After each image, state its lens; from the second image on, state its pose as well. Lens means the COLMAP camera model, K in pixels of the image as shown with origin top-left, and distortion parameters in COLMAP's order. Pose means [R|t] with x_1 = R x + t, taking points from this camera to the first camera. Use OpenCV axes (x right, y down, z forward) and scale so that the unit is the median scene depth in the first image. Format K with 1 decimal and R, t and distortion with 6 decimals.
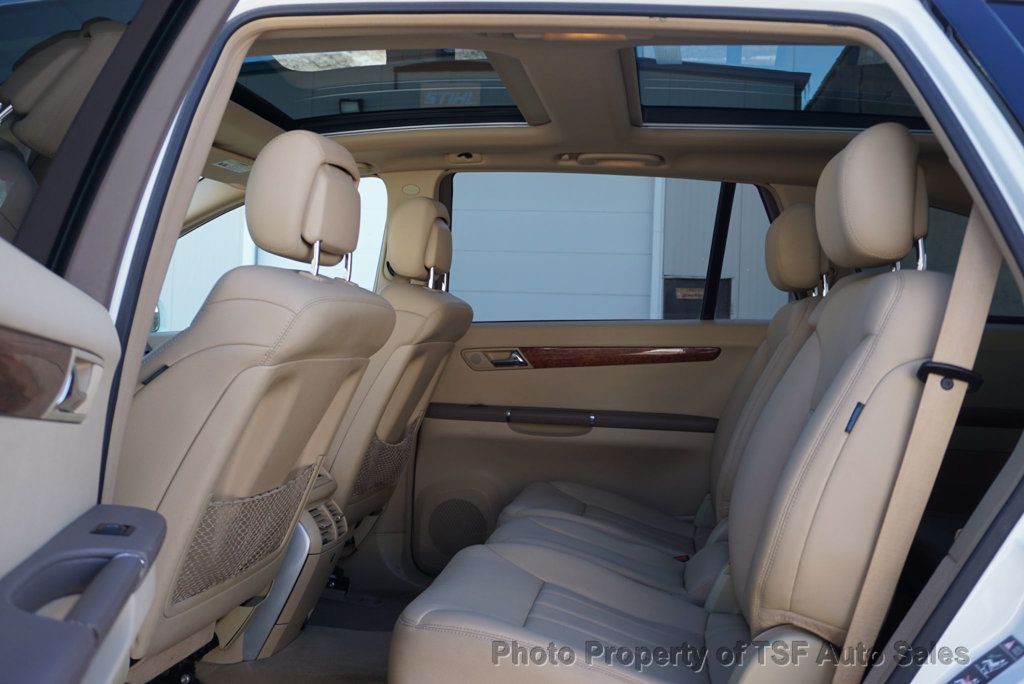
lens RADIAL K [[995.9, 0, 511.8], [0, 995.9, 342.3], [0, 0, 1]] dist [-0.000203, 0.000000]
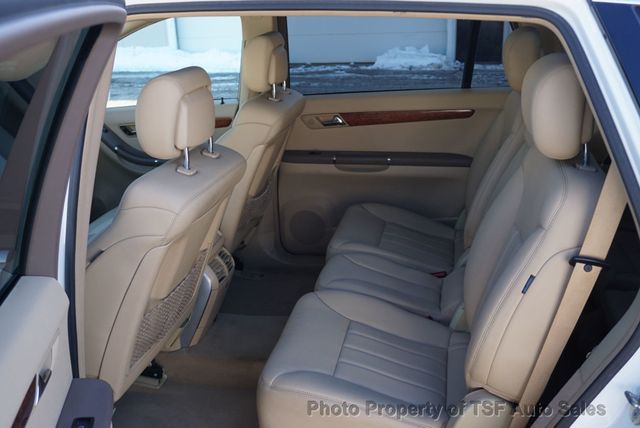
lens RADIAL K [[658.2, 0, 320.2], [0, 658.2, 213.7], [0, 0, 1]] dist [0.008578, 0.000000]
pose [[0.996271, -0.047673, -0.071906, 0.068175], [0.068670, 0.942732, 0.326406, -0.282844], [0.052228, -0.330126, 0.942491, 0.022656]]
